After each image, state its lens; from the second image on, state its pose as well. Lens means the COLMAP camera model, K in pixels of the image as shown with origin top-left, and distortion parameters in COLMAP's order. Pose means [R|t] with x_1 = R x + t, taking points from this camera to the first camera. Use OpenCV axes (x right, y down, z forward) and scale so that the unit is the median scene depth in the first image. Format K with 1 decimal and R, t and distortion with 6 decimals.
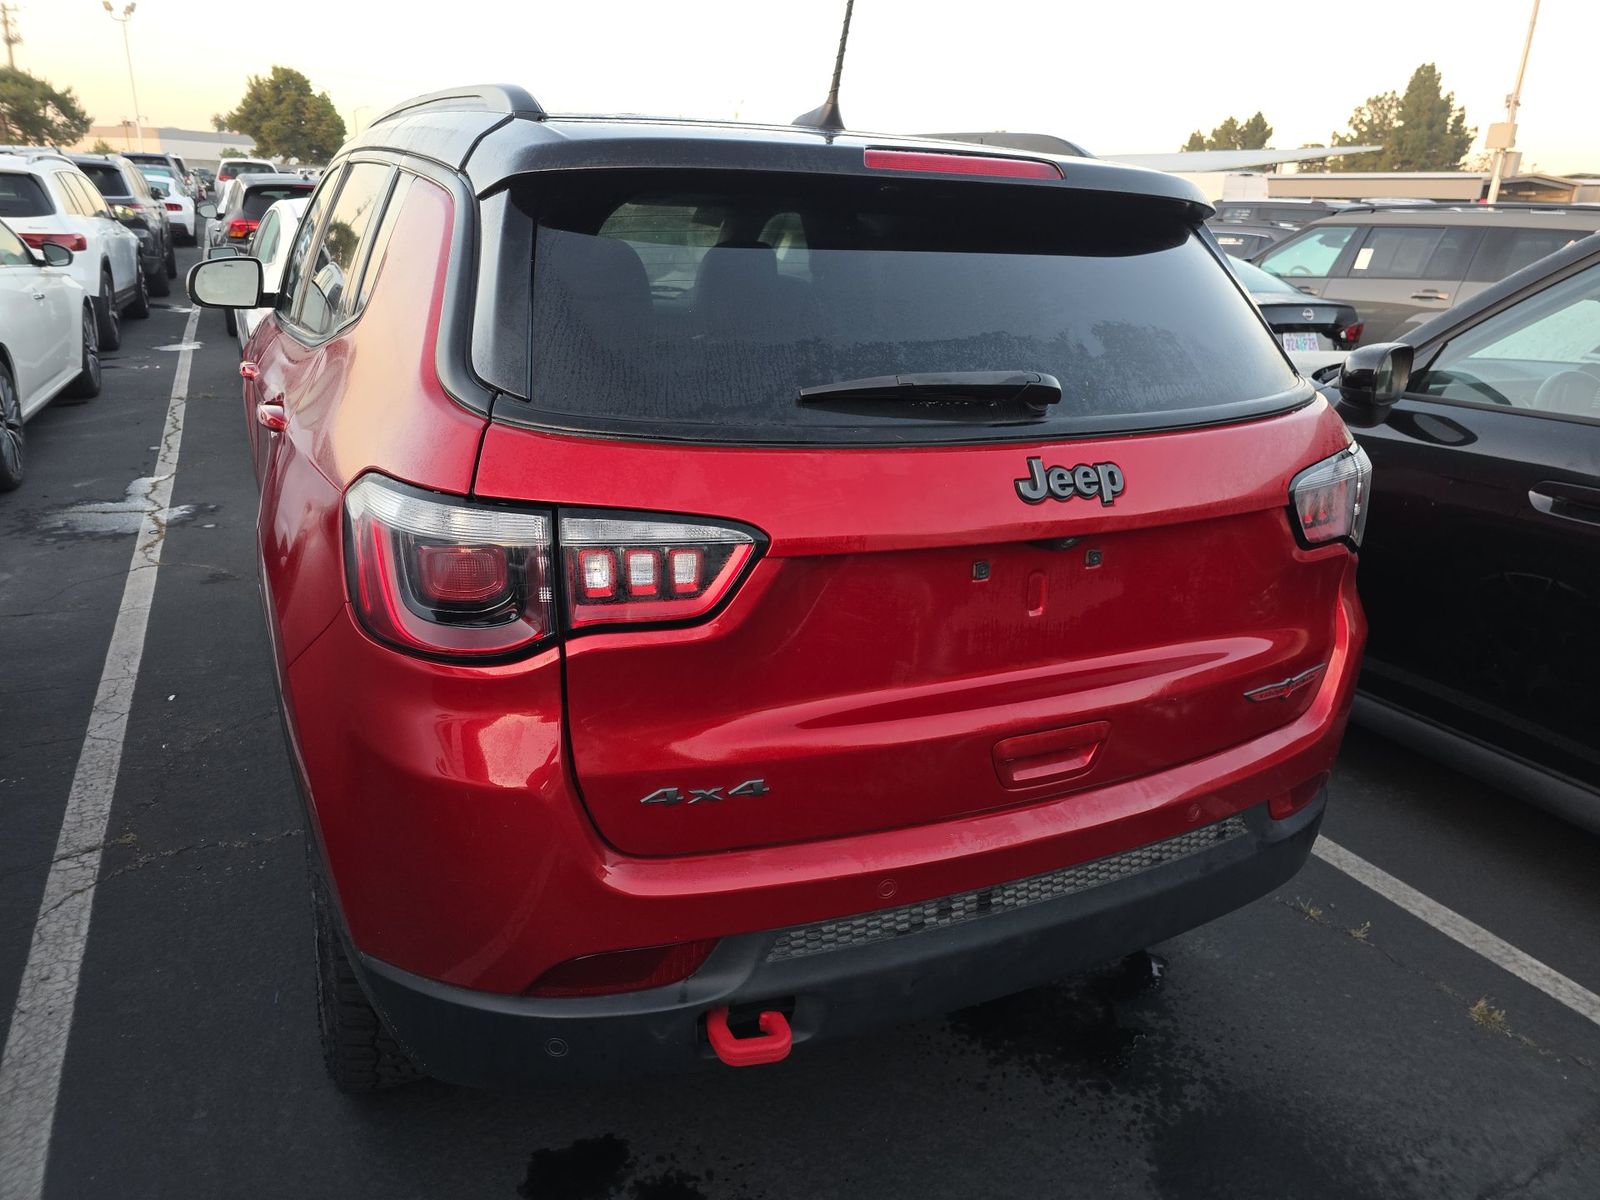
lens RADIAL K [[1099.4, 0, 785.8], [0, 1099.4, 593.7], [0, 0, 1]] dist [0.060585, -0.054257]
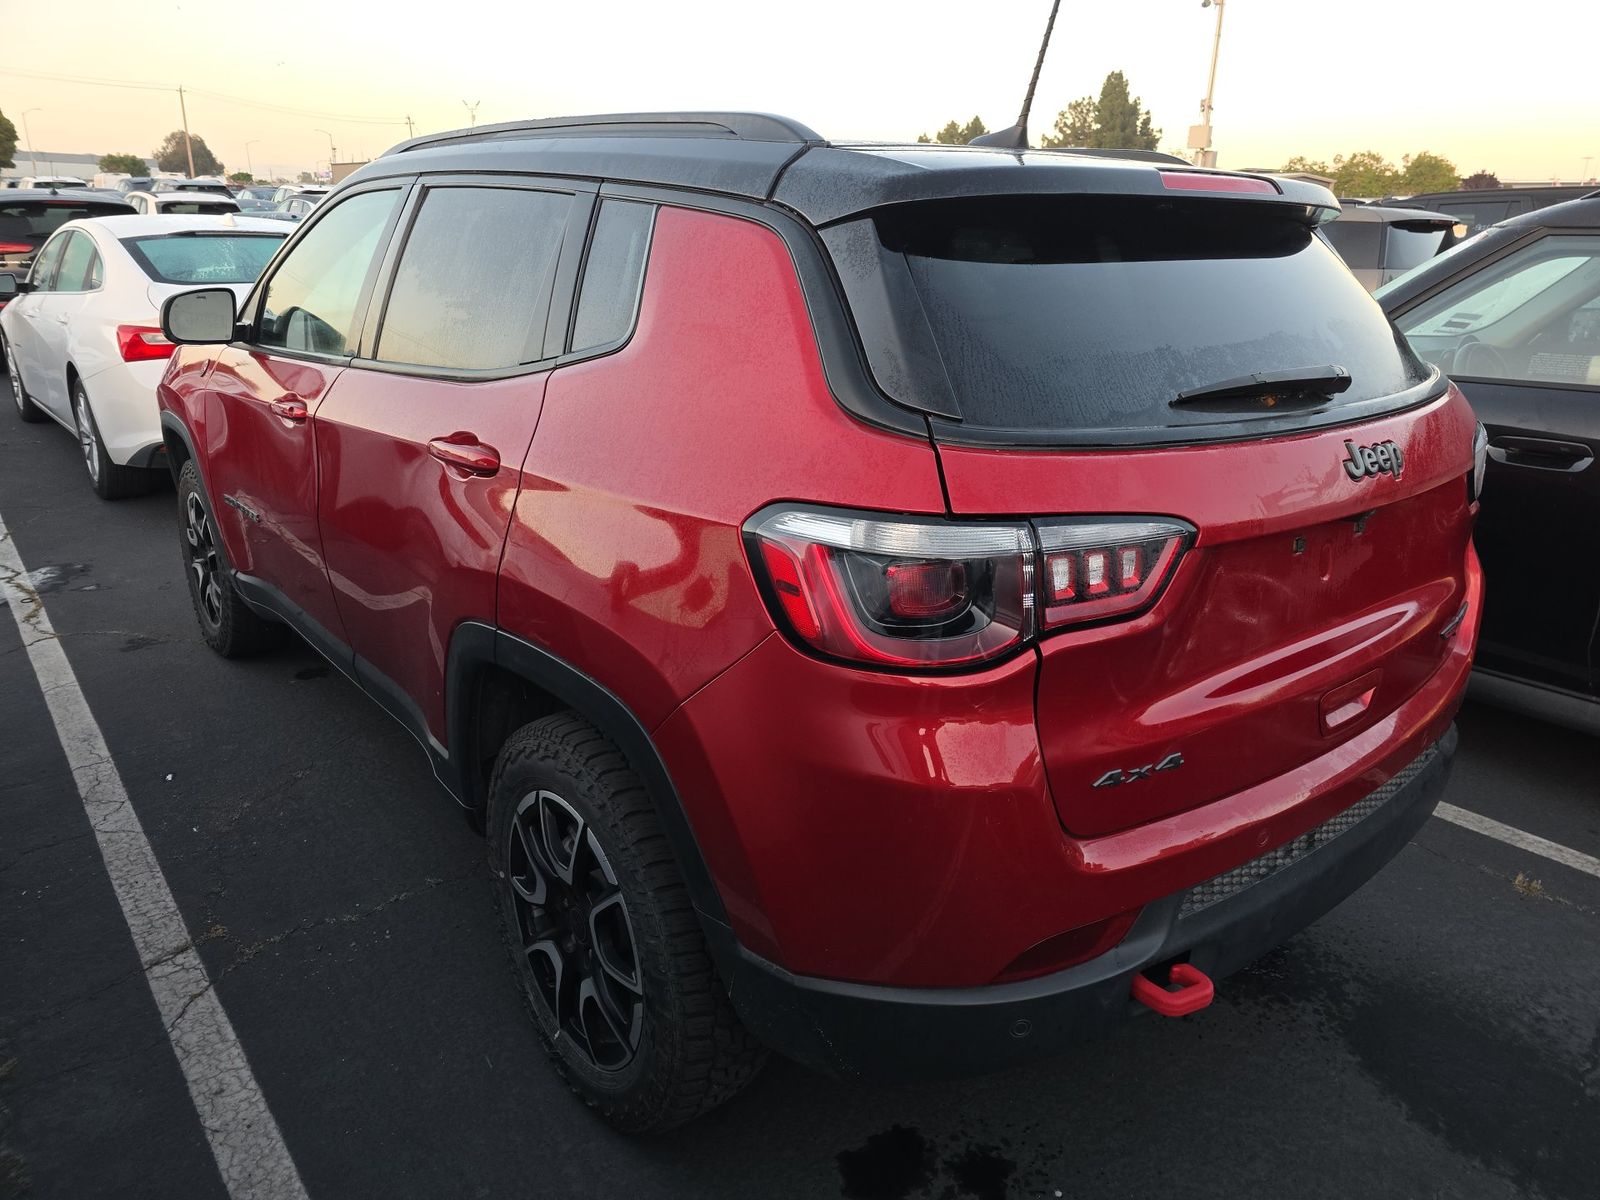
lens RADIAL K [[1099.4, 0, 793.6], [0, 1099.4, 596.6], [0, 0, 1]] dist [0.060585, -0.054257]
pose [[0.970415, -0.098148, 0.220592, -0.408650], [0.097905, 0.995123, 0.012062, -0.023048], [-0.220700, 0.009892, 0.975292, 0.009592]]
